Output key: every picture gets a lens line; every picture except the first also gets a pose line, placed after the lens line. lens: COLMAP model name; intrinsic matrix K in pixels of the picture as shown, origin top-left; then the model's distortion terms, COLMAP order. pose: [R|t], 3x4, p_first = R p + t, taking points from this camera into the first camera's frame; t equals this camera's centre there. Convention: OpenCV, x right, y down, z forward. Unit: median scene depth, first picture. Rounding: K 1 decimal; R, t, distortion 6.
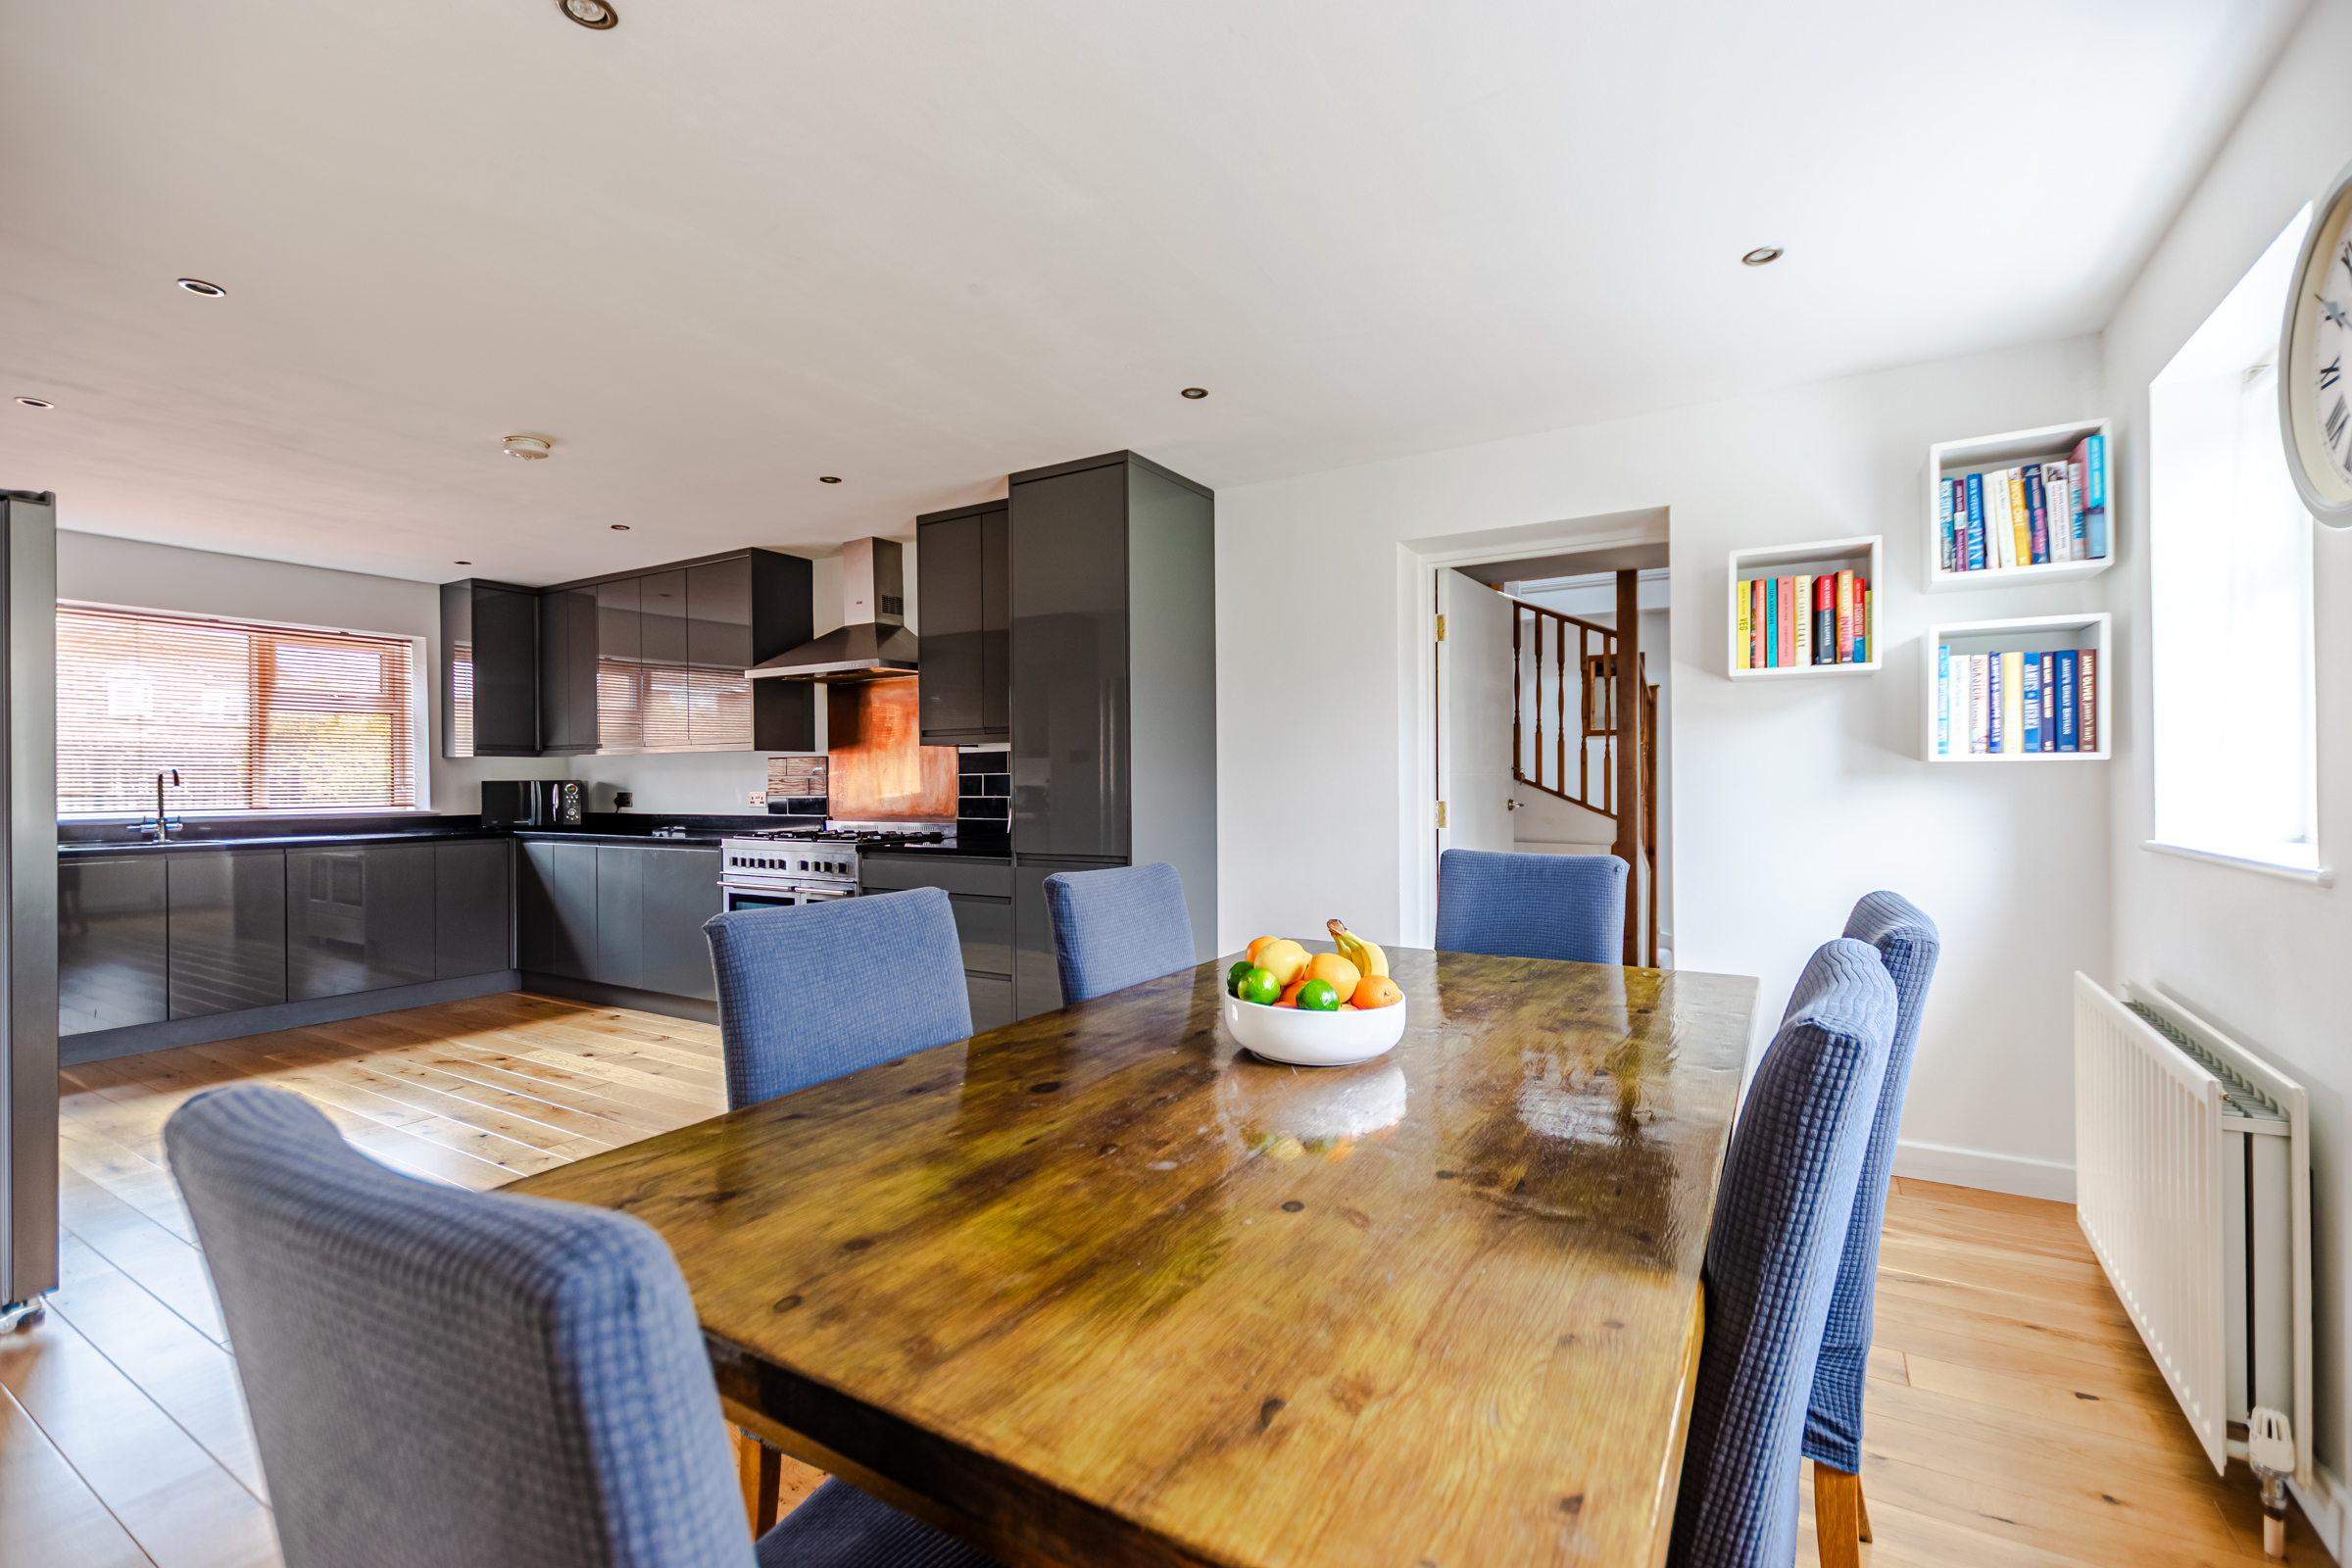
lens RADIAL K [[1031.8, 0, 1177.1], [0, 1031.8, 781.3], [0, 0, 1]] dist [0.002019, -0.000457]
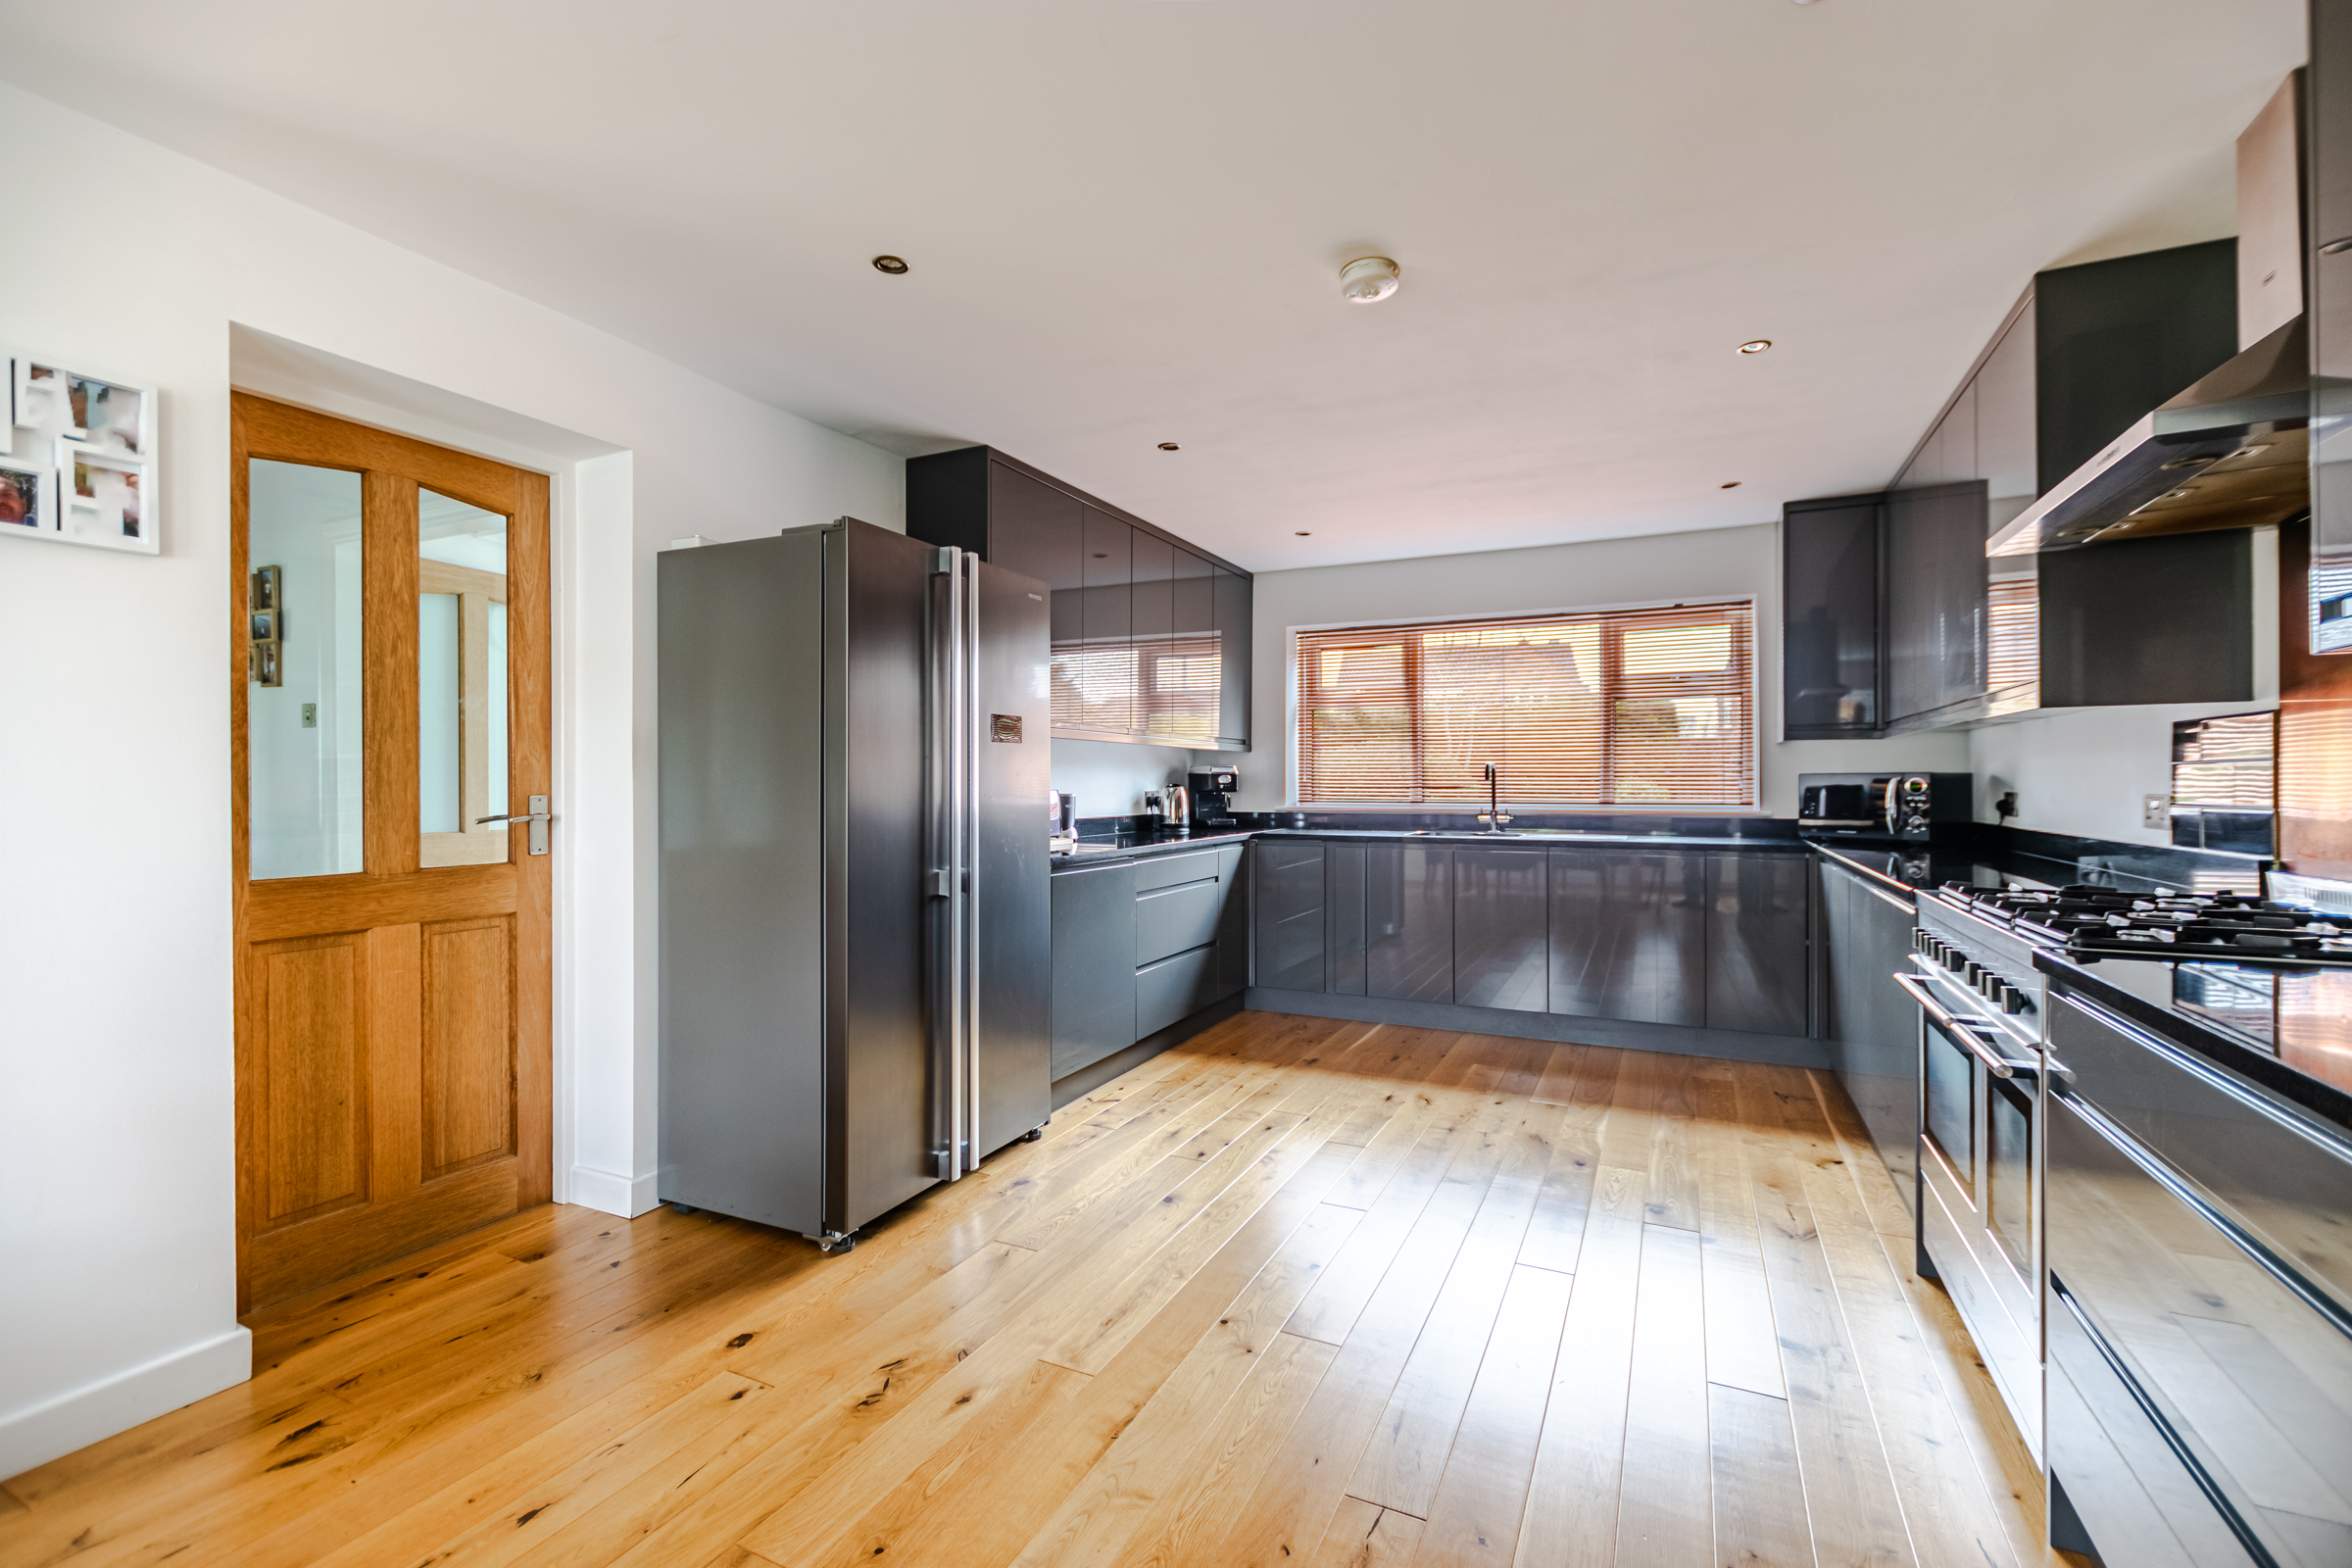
lens RADIAL K [[1031.8, 0, 1178.9], [0, 1031.8, 778.8], [0, 0, 1]] dist [0.002019, -0.000457]
pose [[0.097762, 0.002898, -0.995206, 0.022615], [0.000392, 0.999996, 0.002951, 0.001284], [0.995210, -0.000679, 0.097760, 0.767676]]
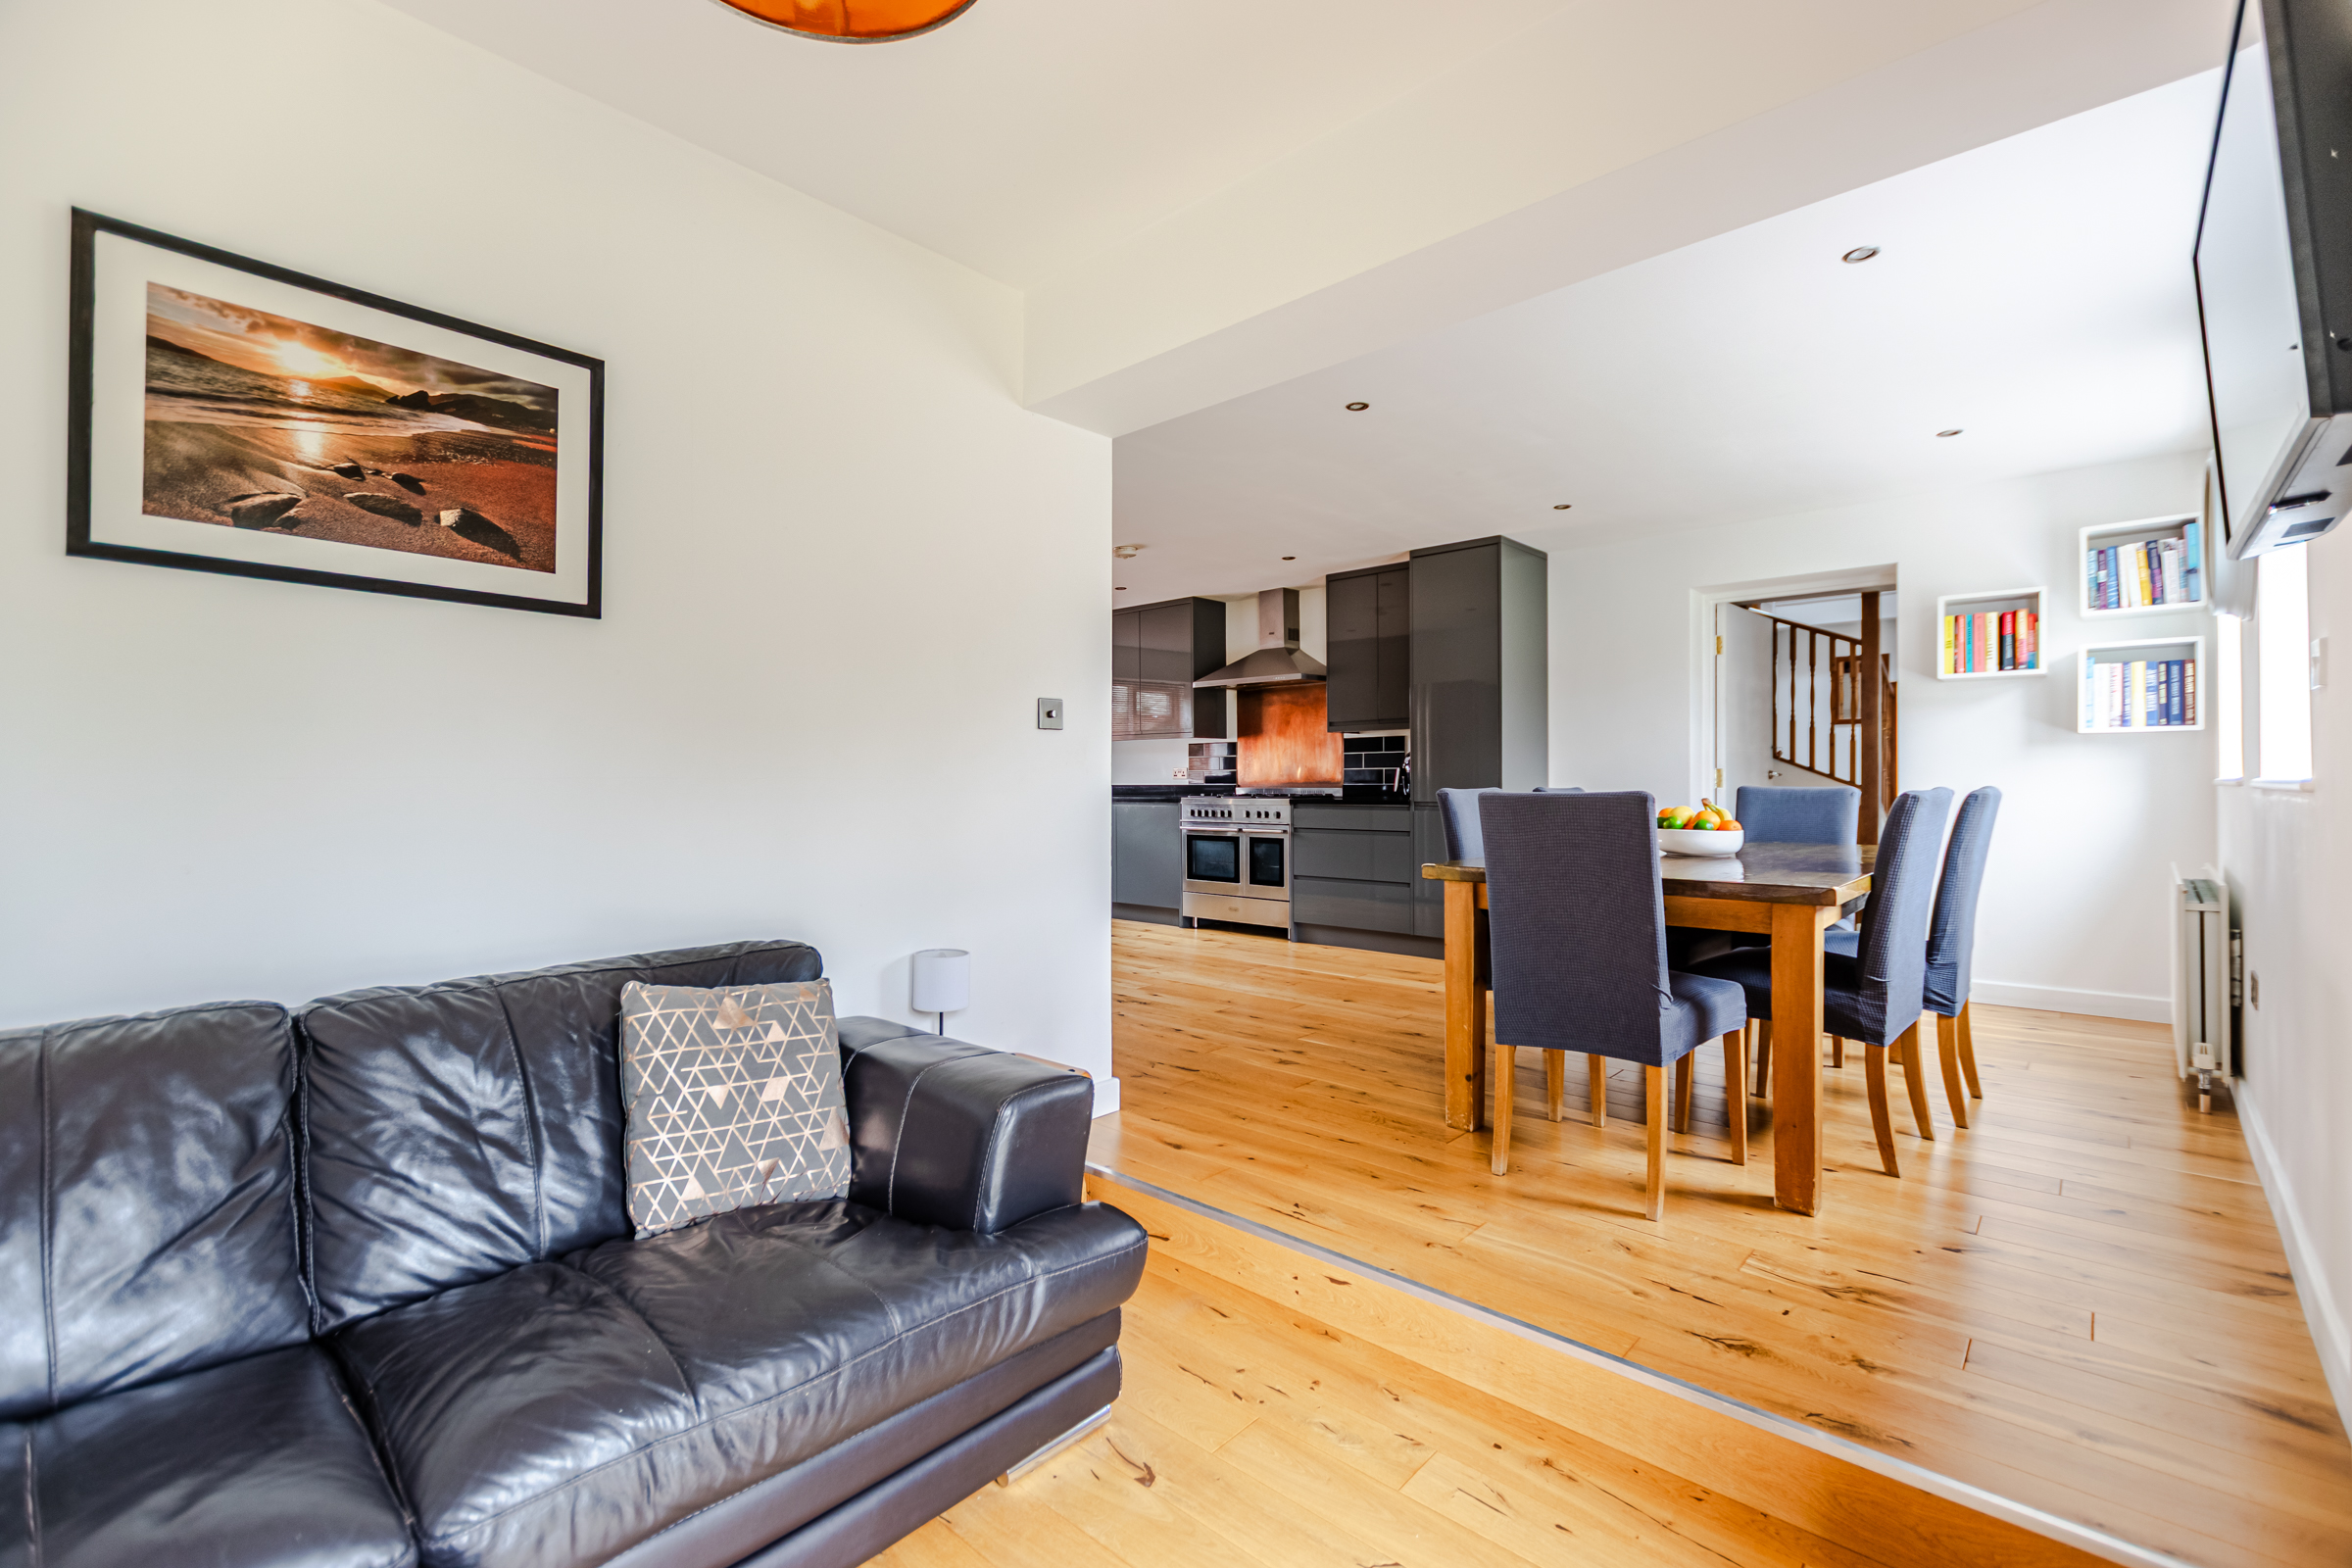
lens RADIAL K [[1031.8, 0, 1171.3], [0, 1031.8, 782.5], [0, 0, 1]] dist [0.002019, -0.000457]
pose [[0.981173, 0.003198, -0.193104, -0.223301], [-0.002964, 0.999994, 0.001504, 0.041650], [0.193108, -0.000903, 0.981177, -0.570350]]
